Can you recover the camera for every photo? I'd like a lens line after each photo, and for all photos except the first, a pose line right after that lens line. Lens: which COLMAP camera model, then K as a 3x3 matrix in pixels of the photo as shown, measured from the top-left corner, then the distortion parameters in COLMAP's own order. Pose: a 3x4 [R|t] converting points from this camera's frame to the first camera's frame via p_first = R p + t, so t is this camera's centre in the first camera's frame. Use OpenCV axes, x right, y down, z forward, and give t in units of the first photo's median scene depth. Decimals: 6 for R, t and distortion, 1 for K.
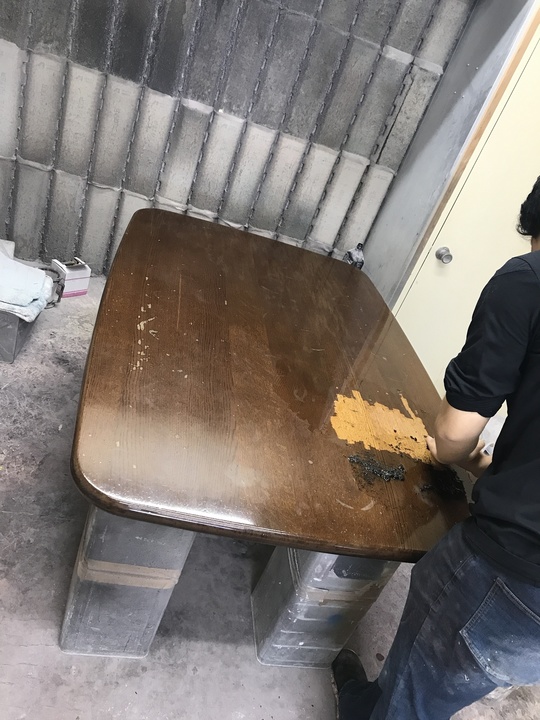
lens RADIAL K [[584.1, 0, 270.0], [0, 584.1, 360.2], [0, 0, 1]] dist [0.020893, -0.027382]
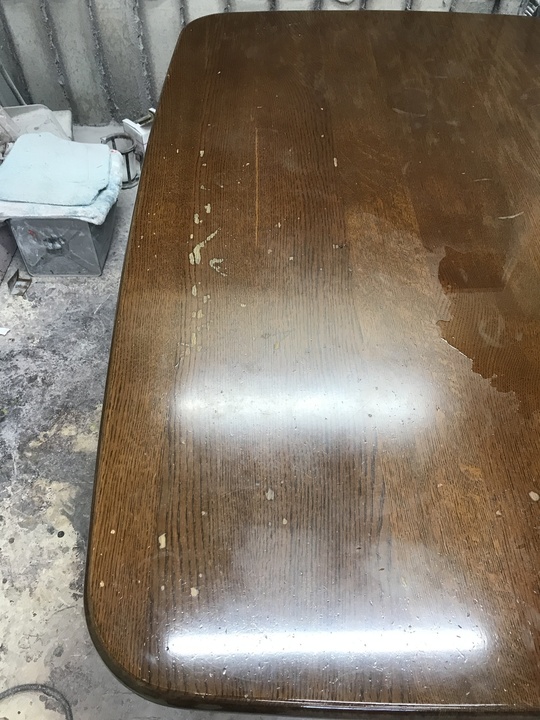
lens RADIAL K [[584.1, 0, 271.5], [0, 584.1, 357.0], [0, 0, 1]] dist [0.020893, -0.027382]
pose [[0.946927, -0.125013, -0.296143, 0.012514], [0.214001, 0.932612, 0.290585, -0.091903], [0.239860, -0.338537, 0.909868, 0.344079]]
